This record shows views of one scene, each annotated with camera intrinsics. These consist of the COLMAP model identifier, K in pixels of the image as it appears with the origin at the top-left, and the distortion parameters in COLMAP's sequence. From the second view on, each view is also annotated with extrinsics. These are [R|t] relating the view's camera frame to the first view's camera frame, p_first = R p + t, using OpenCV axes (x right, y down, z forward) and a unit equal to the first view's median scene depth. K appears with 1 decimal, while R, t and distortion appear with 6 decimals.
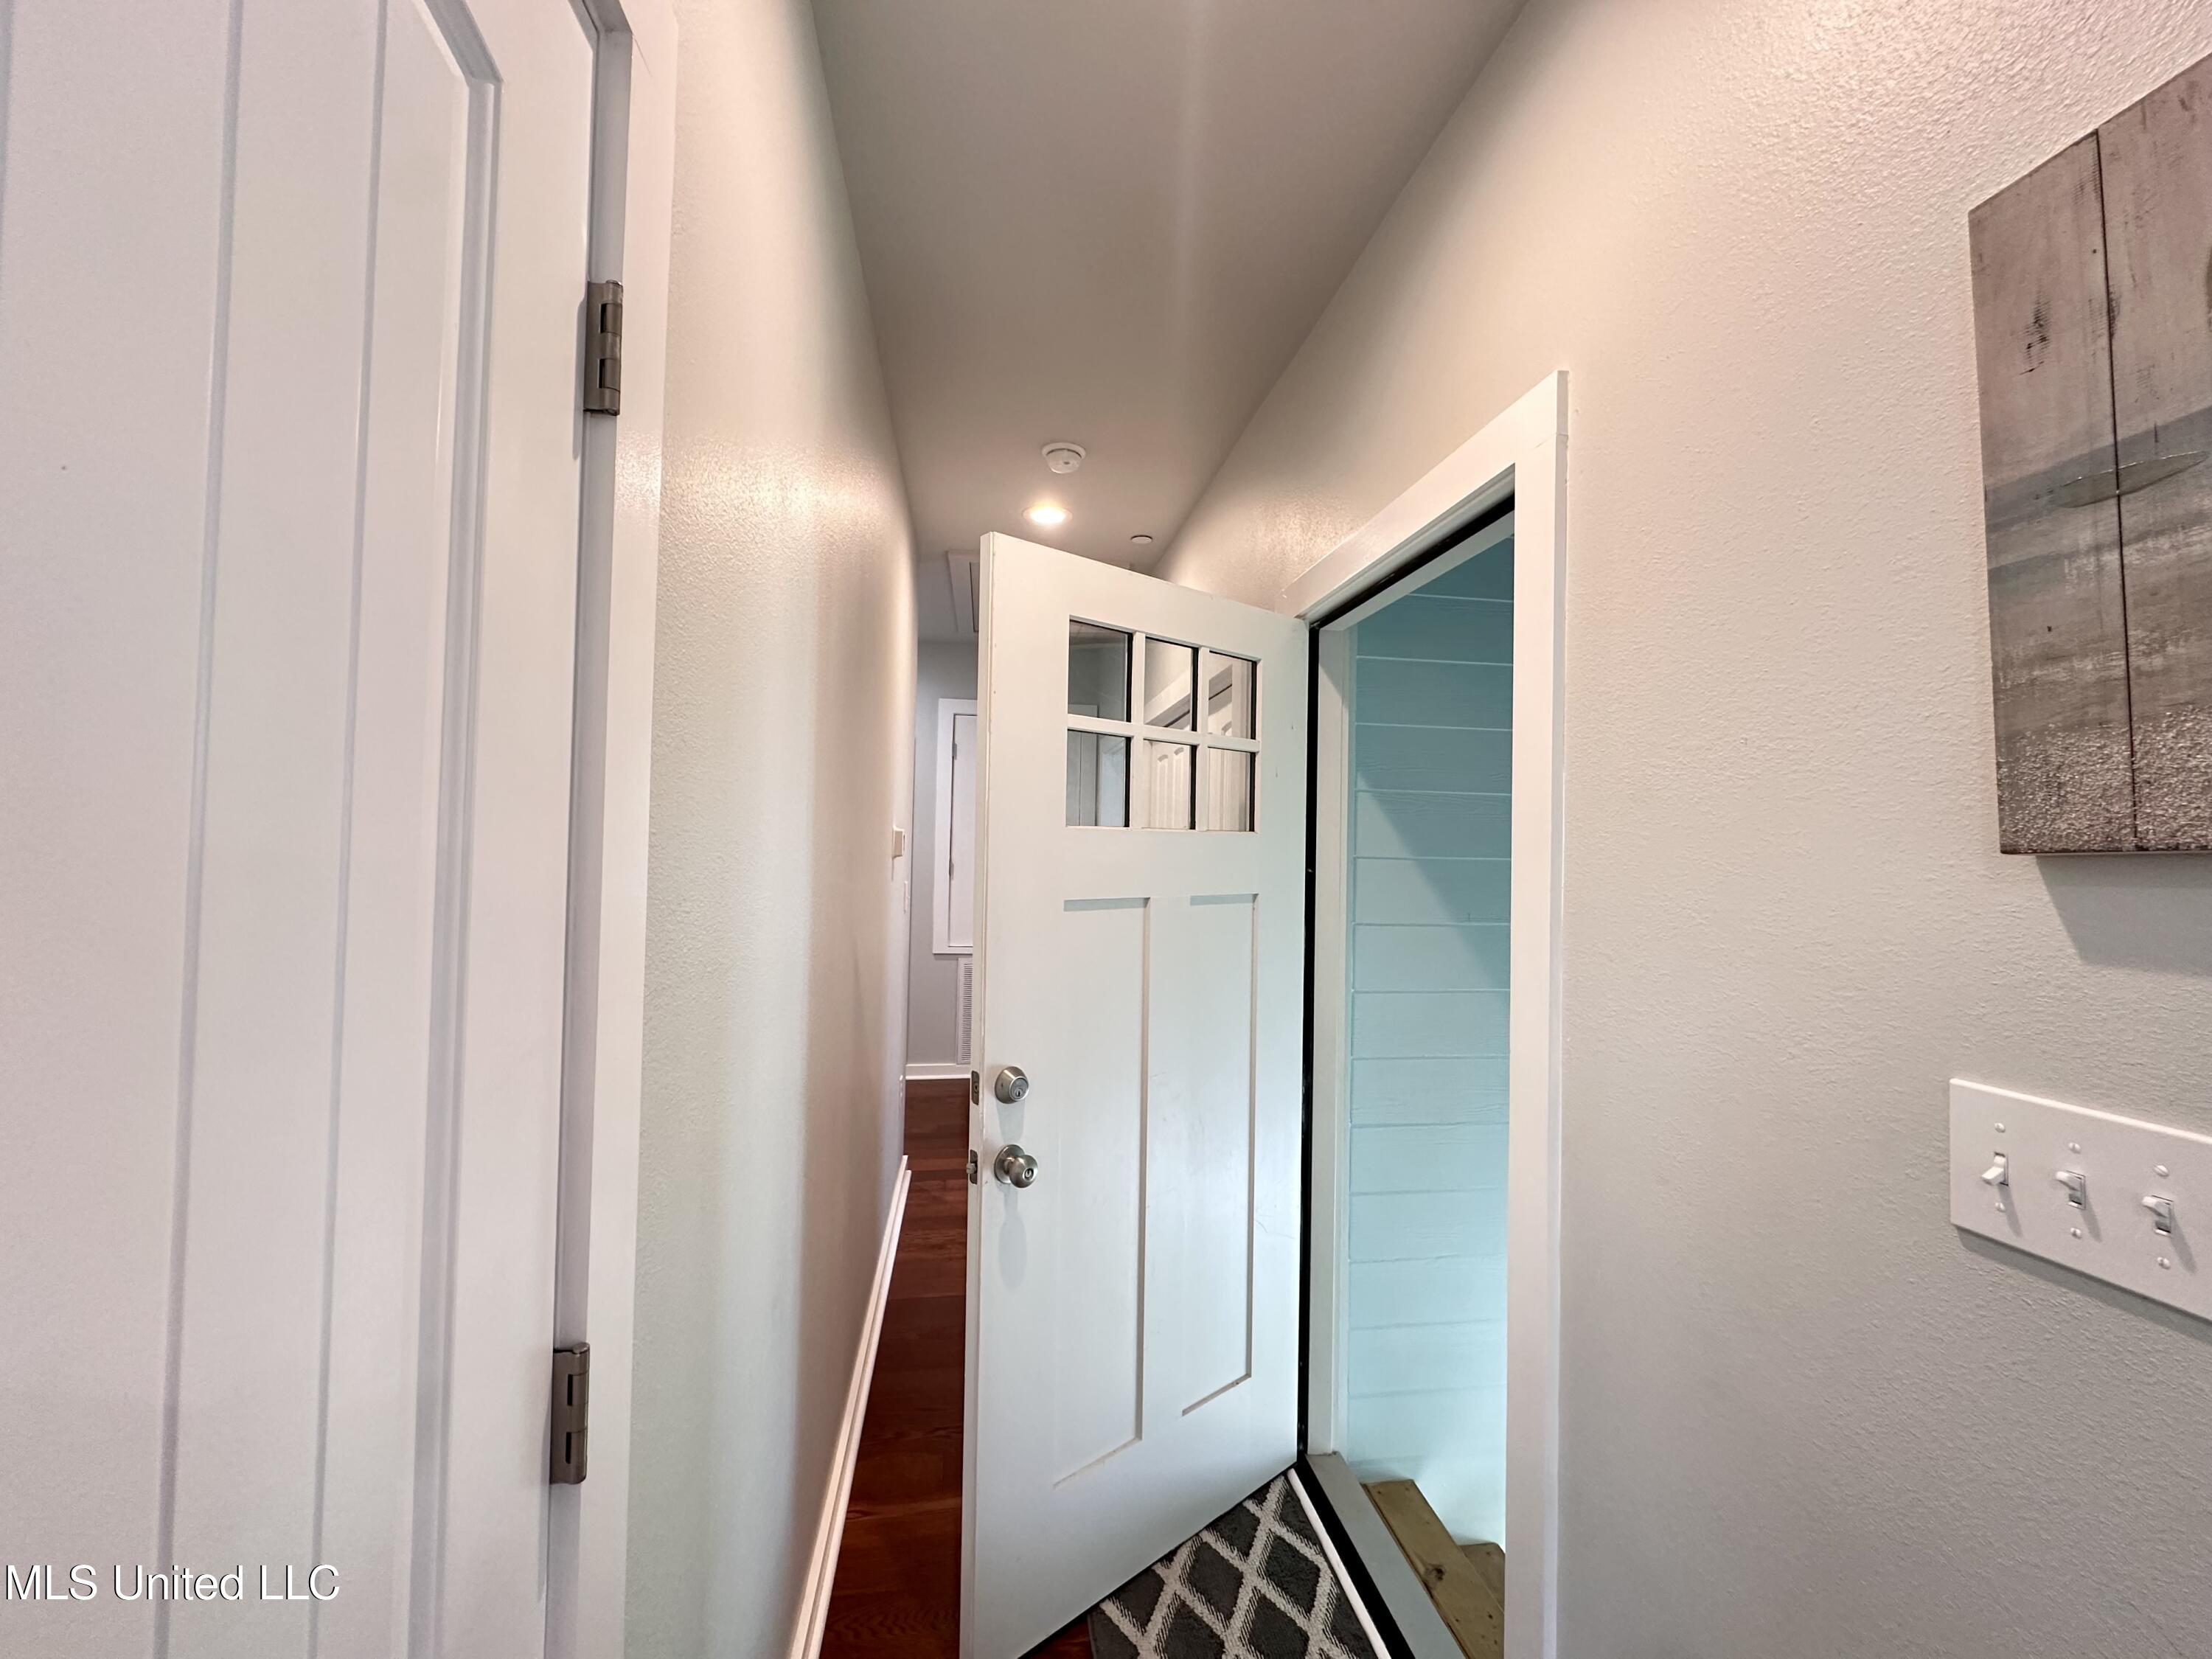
lens RADIAL K [[883.7, 0, 1106.0], [0, 883.7, 829.5], [0, 0, 1]] dist [-0.000284, 0.000157]
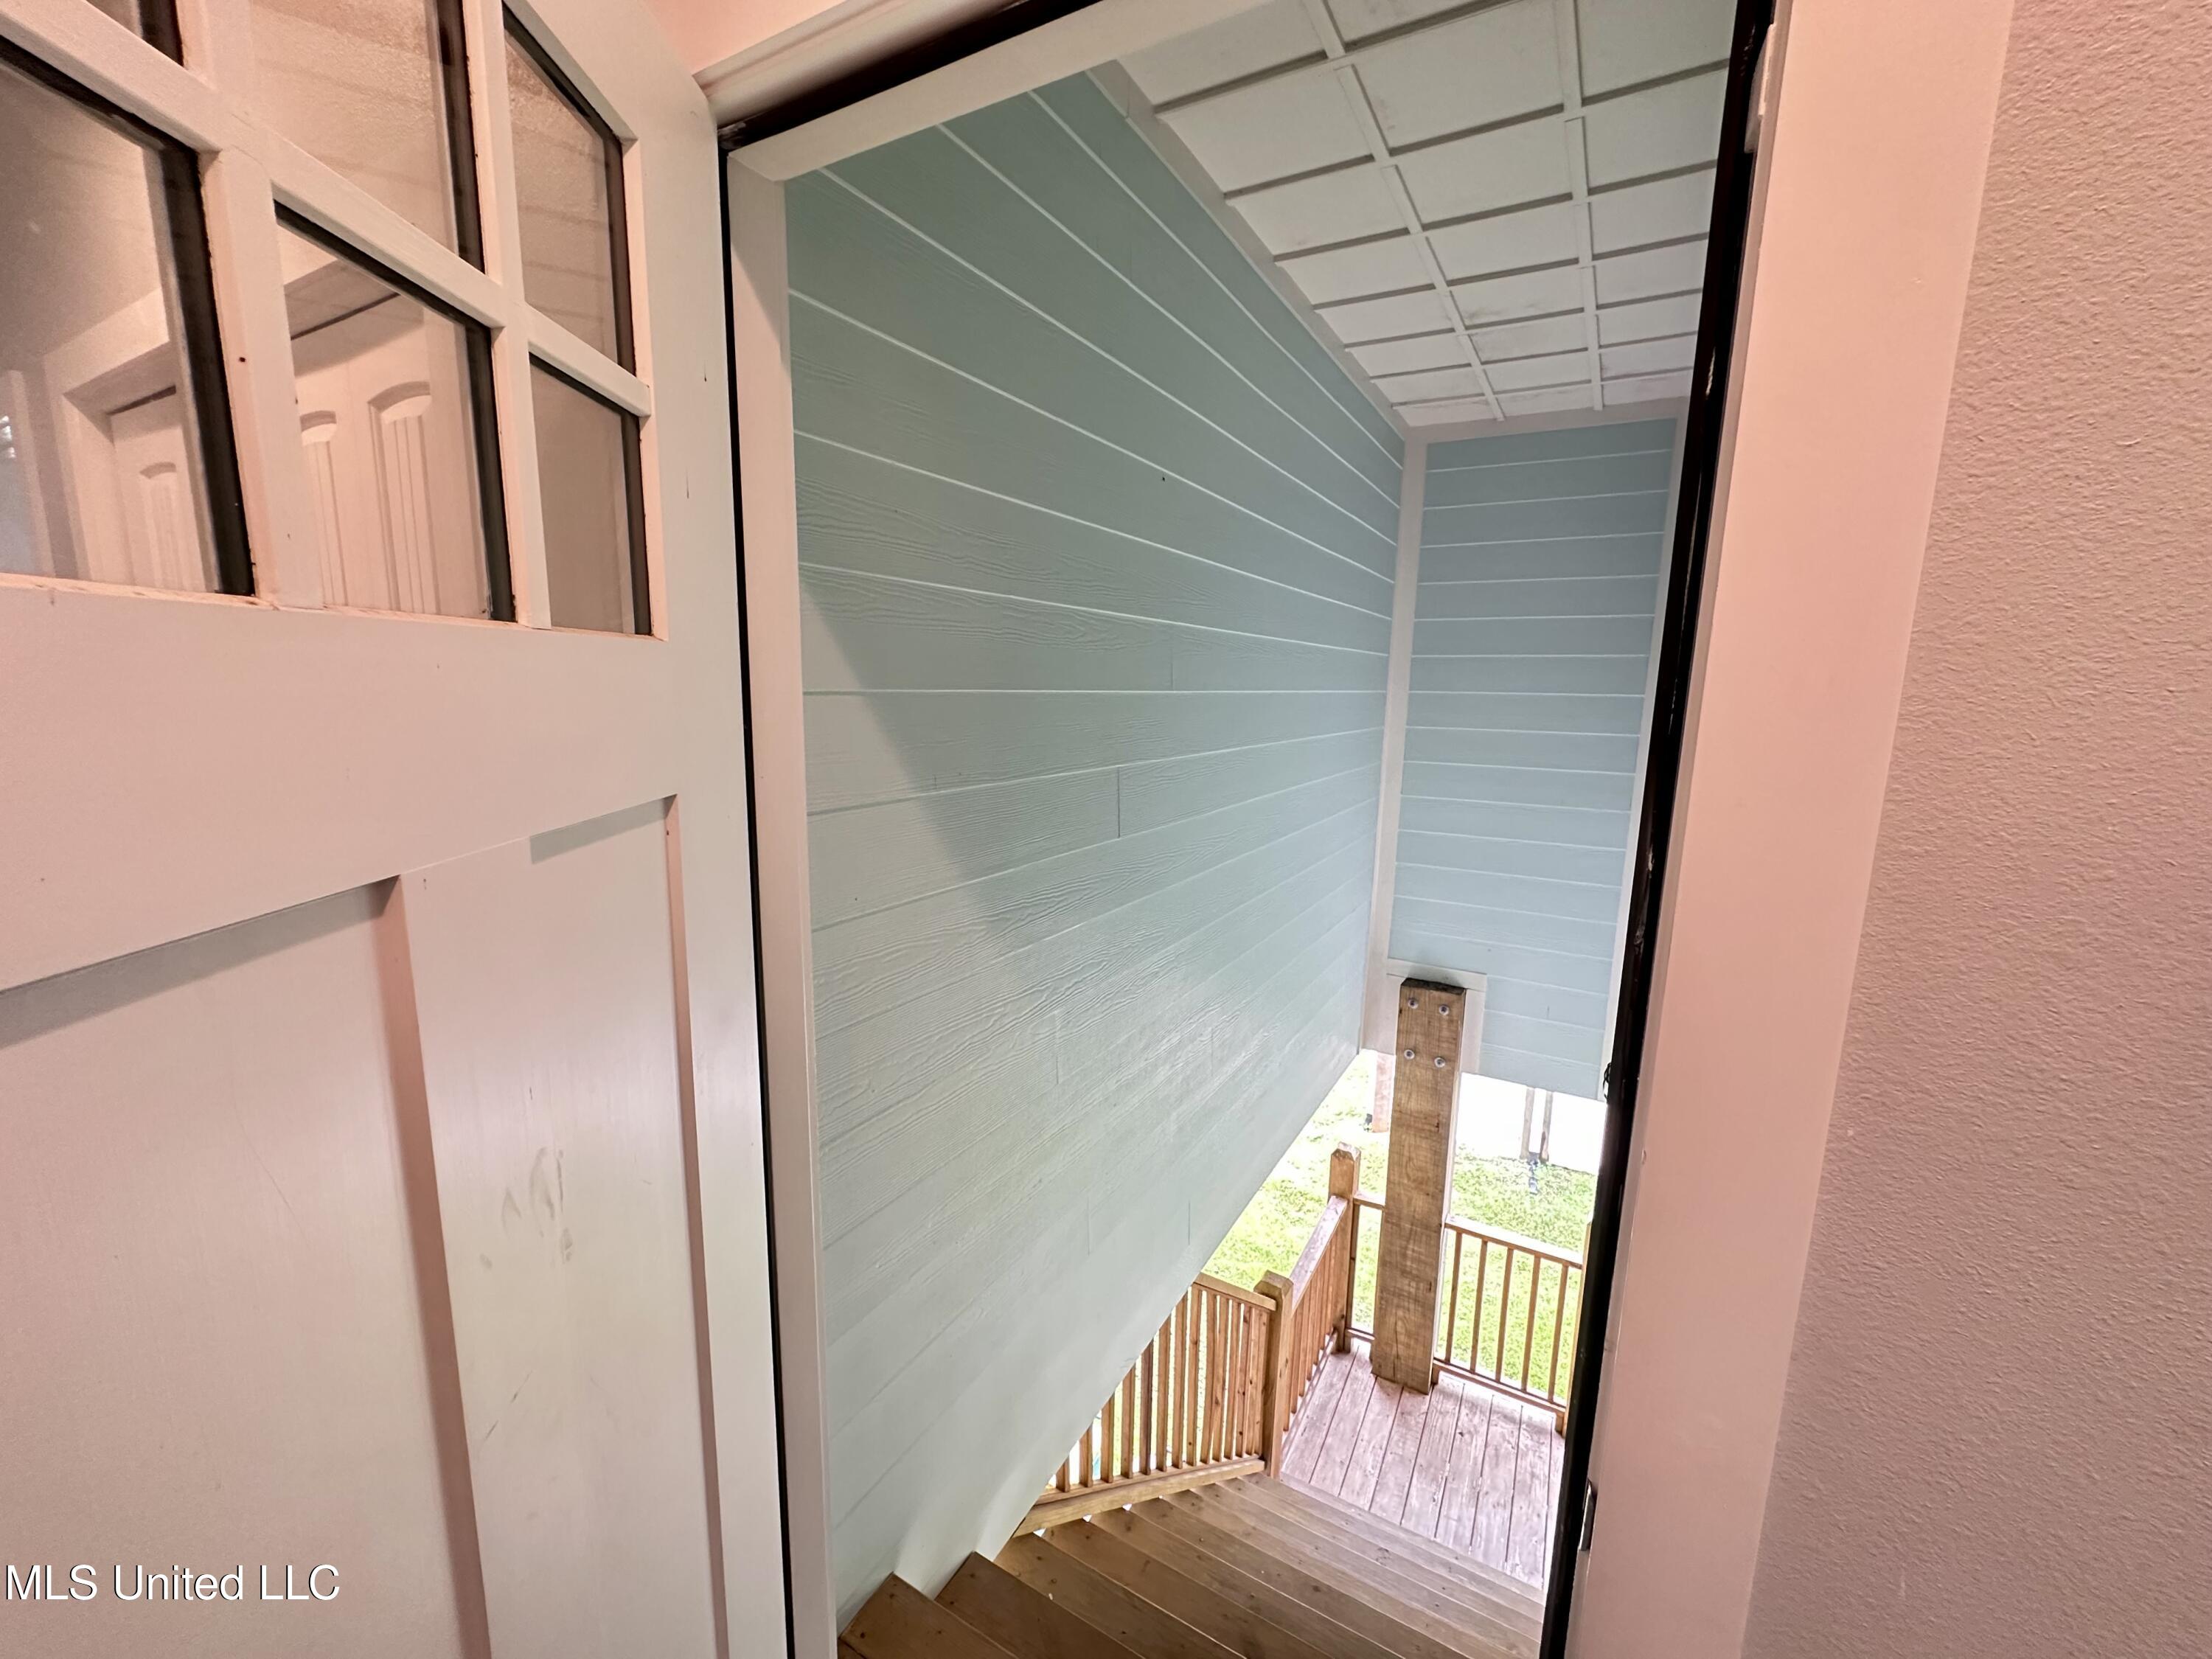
lens RADIAL K [[883.7, 0, 1106.0], [0, 883.7, 829.5], [0, 0, 1]] dist [-0.000284, 0.000157]
pose [[0.630015, -0.126207, 0.766259, -0.017462], [-0.034229, 0.981234, 0.189758, 0.005725], [-0.775828, -0.145779, 0.613872, 0.685951]]
